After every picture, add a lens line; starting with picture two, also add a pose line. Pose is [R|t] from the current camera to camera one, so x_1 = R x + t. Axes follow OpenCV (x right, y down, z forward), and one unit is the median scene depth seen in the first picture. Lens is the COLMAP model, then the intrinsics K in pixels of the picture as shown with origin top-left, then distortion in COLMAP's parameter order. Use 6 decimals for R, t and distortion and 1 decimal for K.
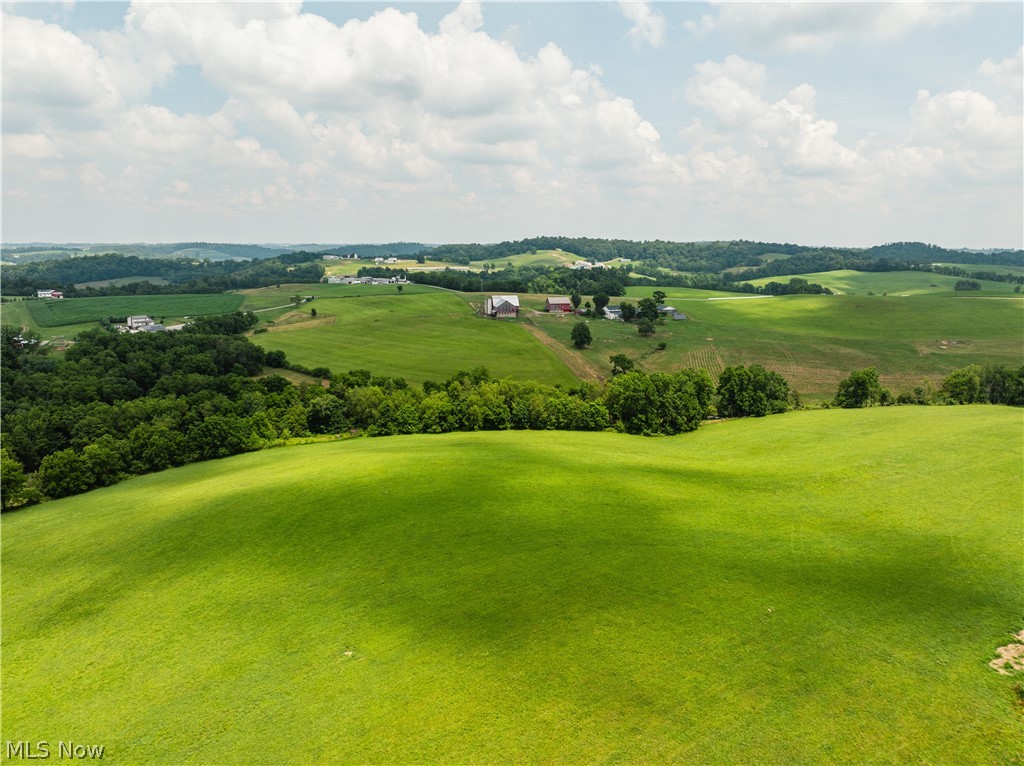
lens RADIAL K [[718.2, 0, 512.0], [0, 718.2, 383.0], [0, 0, 1]] dist [-0.033009, -0.002027]
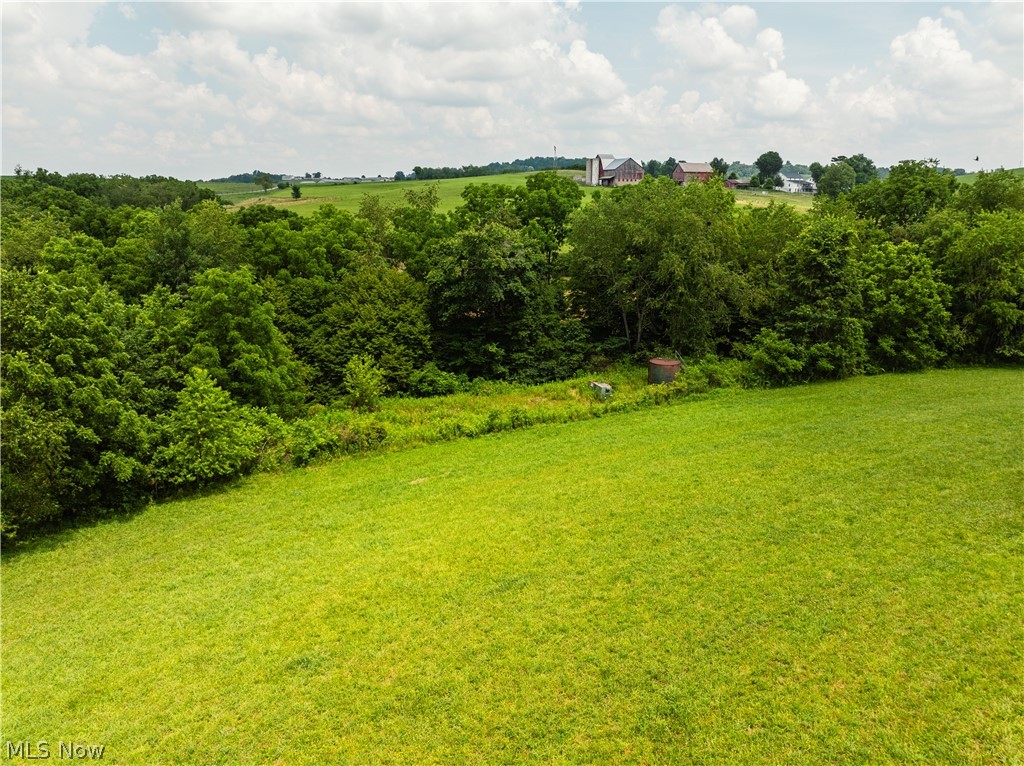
lens RADIAL K [[721.2, 0, 512.0], [0, 721.2, 383.0], [0, 0, 1]] dist [-0.039729, 0.002659]
pose [[0.998196, -0.022708, 0.055576, -0.154430], [0.018858, 0.997448, 0.068856, 0.031721], [-0.056998, -0.067683, 0.996077, 0.430809]]
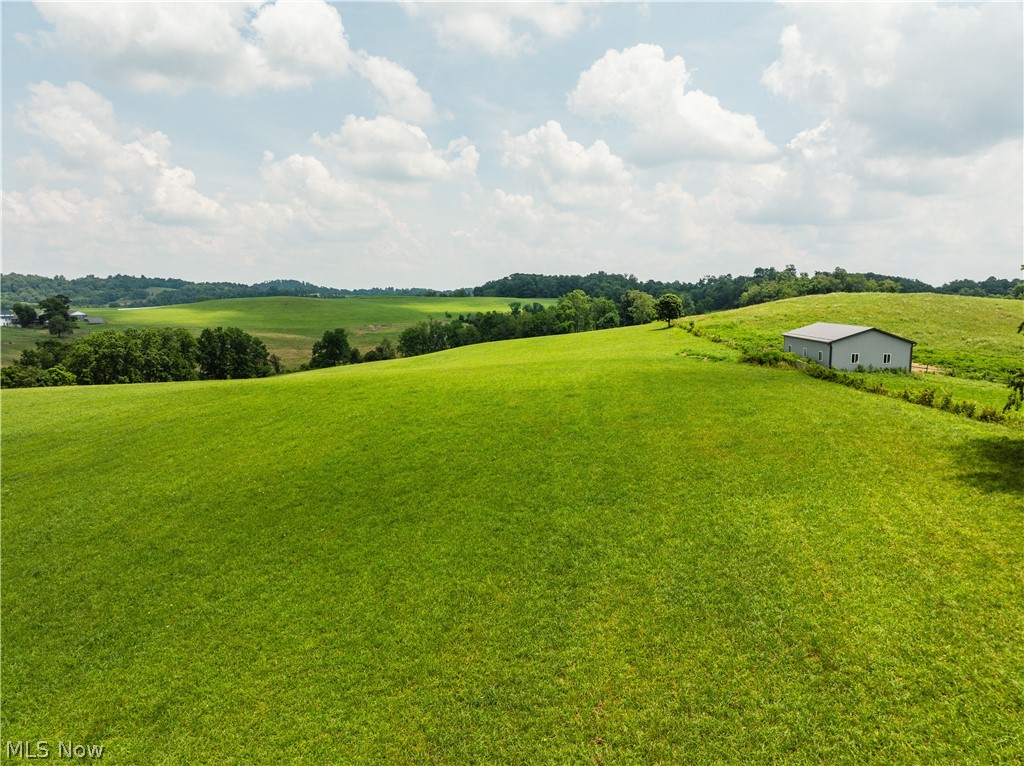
lens RADIAL K [[726.2, 0, 520.9], [0, 726.2, 380.5], [0, 0, 1]] dist [-0.035349, -0.003167]
pose [[0.675981, -0.092886, 0.731041, -0.058366], [0.145273, 0.989354, -0.008624, 0.066392], [-0.722458, 0.112030, 0.682279, 0.073141]]
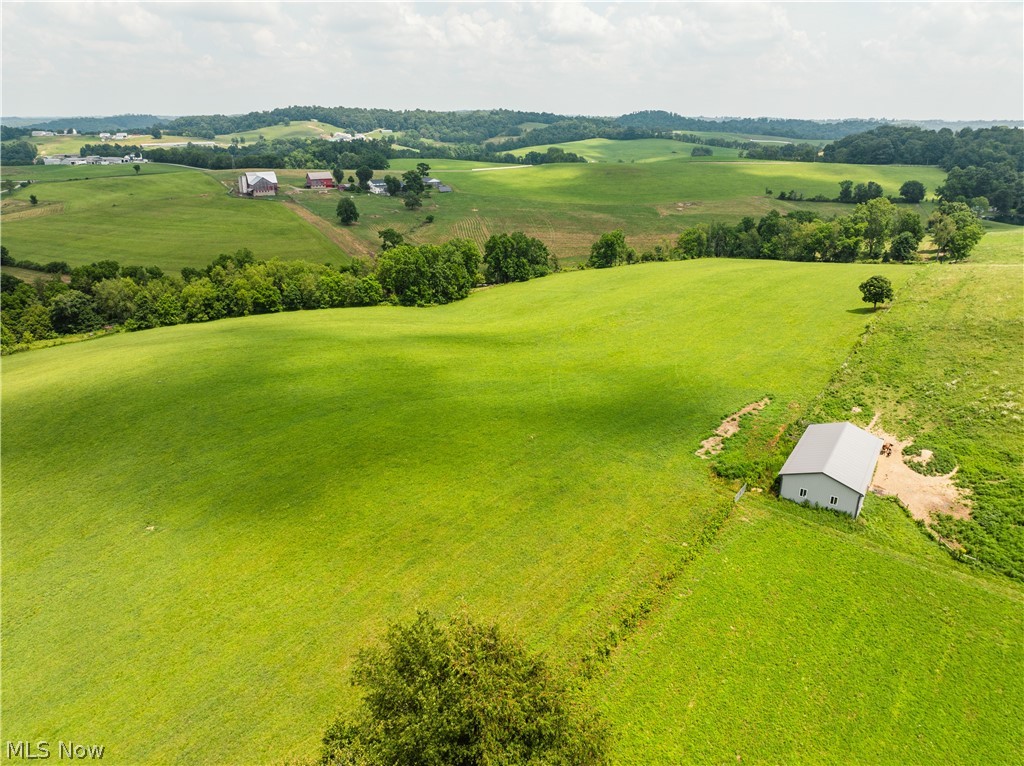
lens RADIAL K [[721.2, 0, 512.0], [0, 721.2, 383.0], [0, 0, 1]] dist [-0.039729, 0.002659]
pose [[0.949847, -0.109621, 0.292871, -0.001839], [0.059085, 0.982588, 0.176153, 0.003658], [-0.307082, -0.150014, 0.939785, -0.019042]]
